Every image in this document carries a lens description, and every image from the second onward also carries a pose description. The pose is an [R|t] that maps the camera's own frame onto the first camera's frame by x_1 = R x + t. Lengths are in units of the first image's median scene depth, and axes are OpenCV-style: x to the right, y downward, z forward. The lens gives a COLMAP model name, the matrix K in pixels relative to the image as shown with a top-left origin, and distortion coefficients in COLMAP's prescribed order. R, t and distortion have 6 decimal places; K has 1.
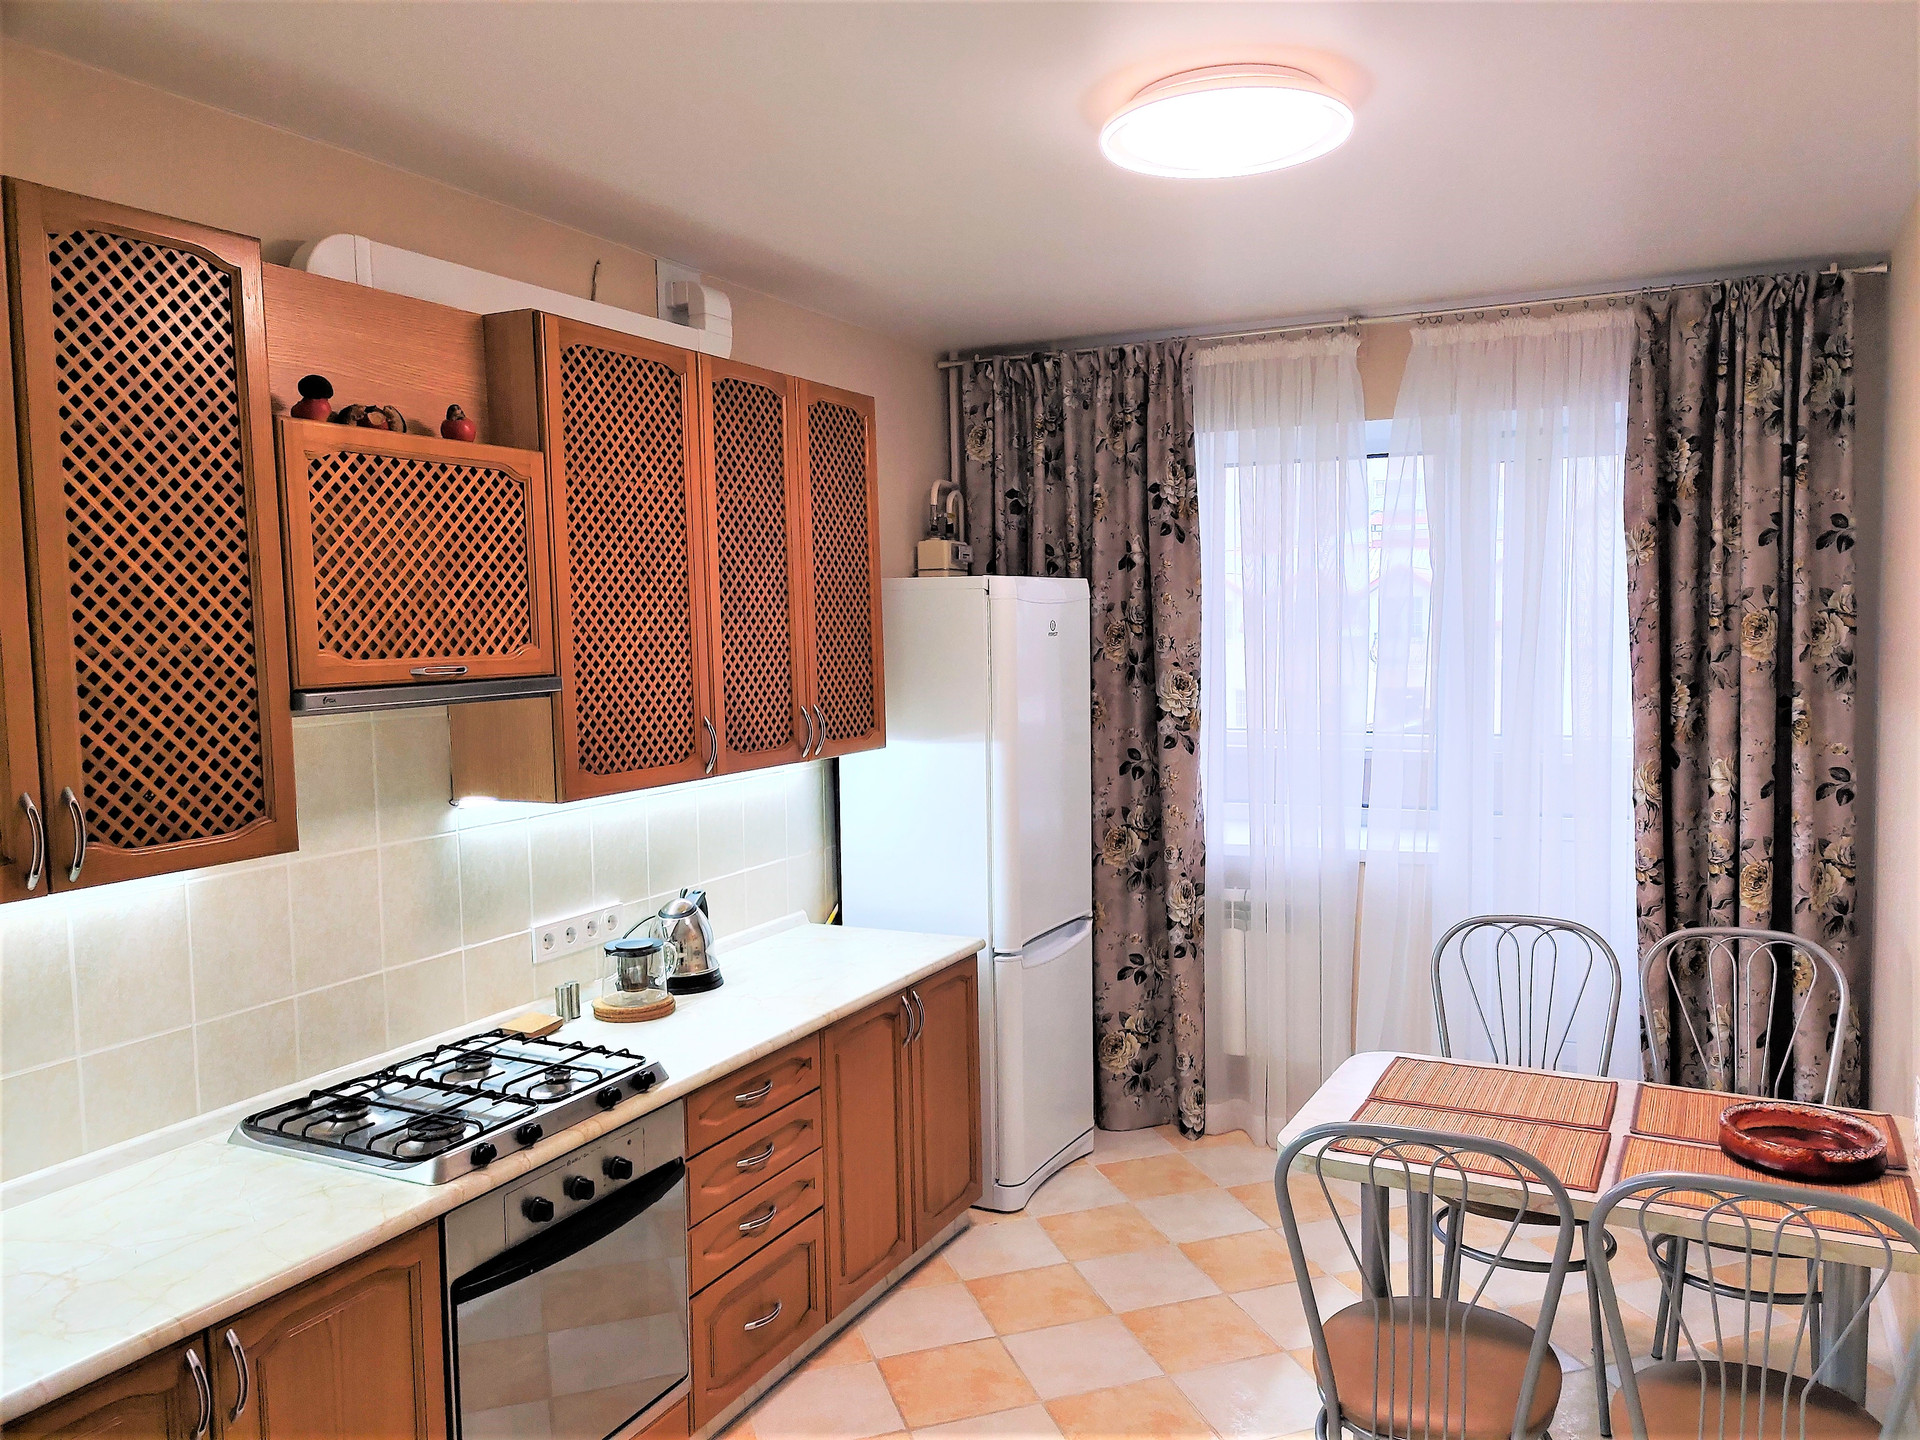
lens RADIAL K [[1490.5, 0, 960.0], [0, 1490.5, 720.0], [0, 0, 1]] dist [0.020889, -0.011602]
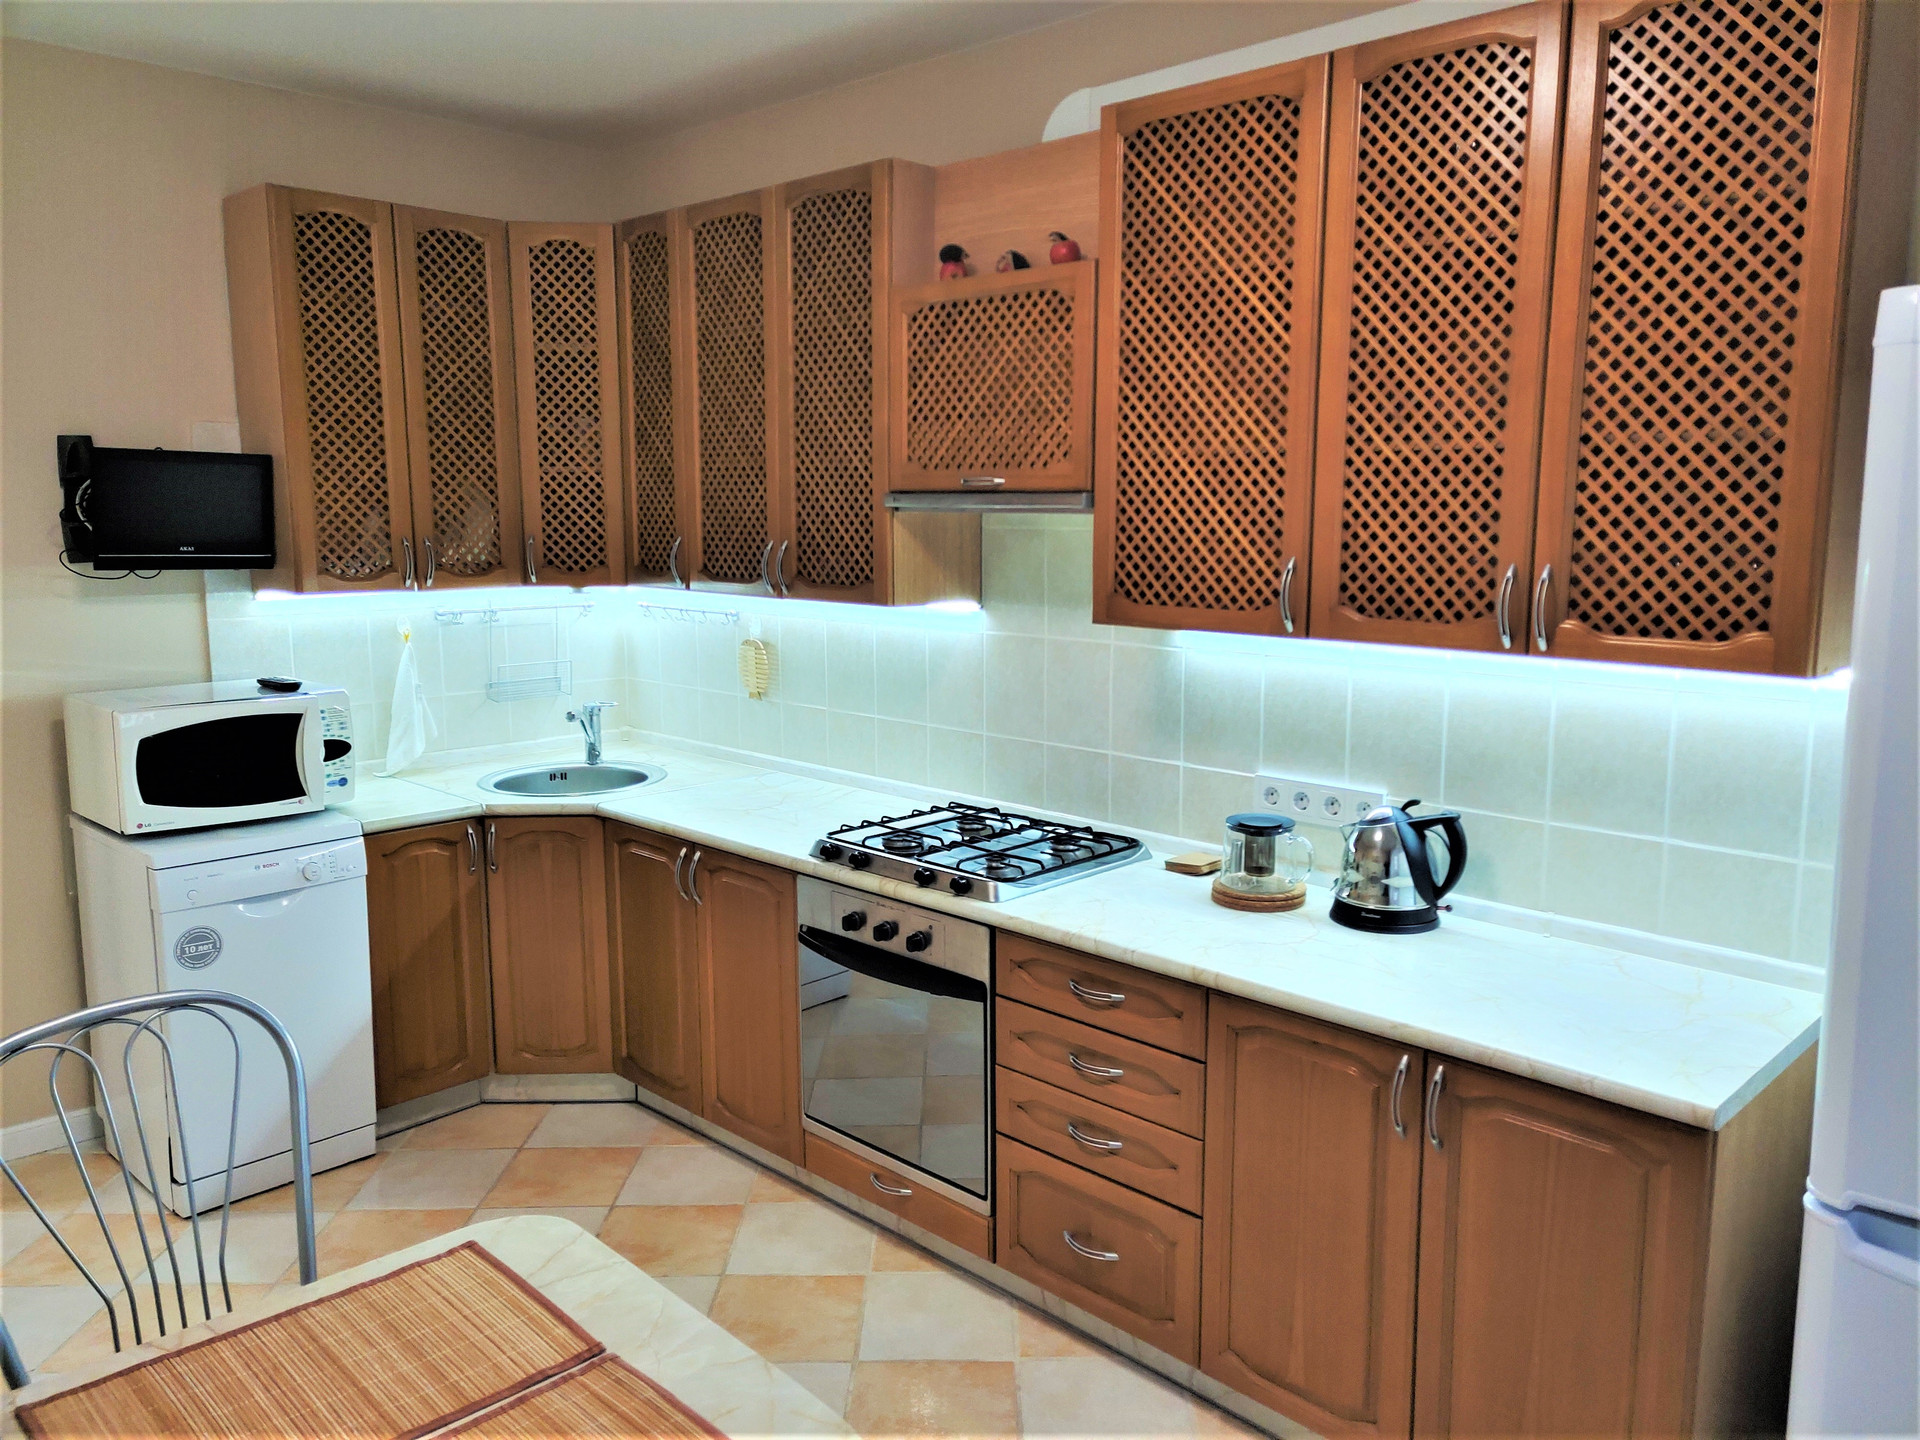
lens RADIAL K [[1490.5, 0, 960.0], [0, 1490.5, 720.0], [0, 0, 1]] dist [0.020889, -0.011602]
pose [[-0.324370, 0.152792, -0.933509, 0.716946], [-0.059548, 0.981613, 0.181356, -0.056592], [0.944054, 0.114415, -0.309307, 1.276274]]
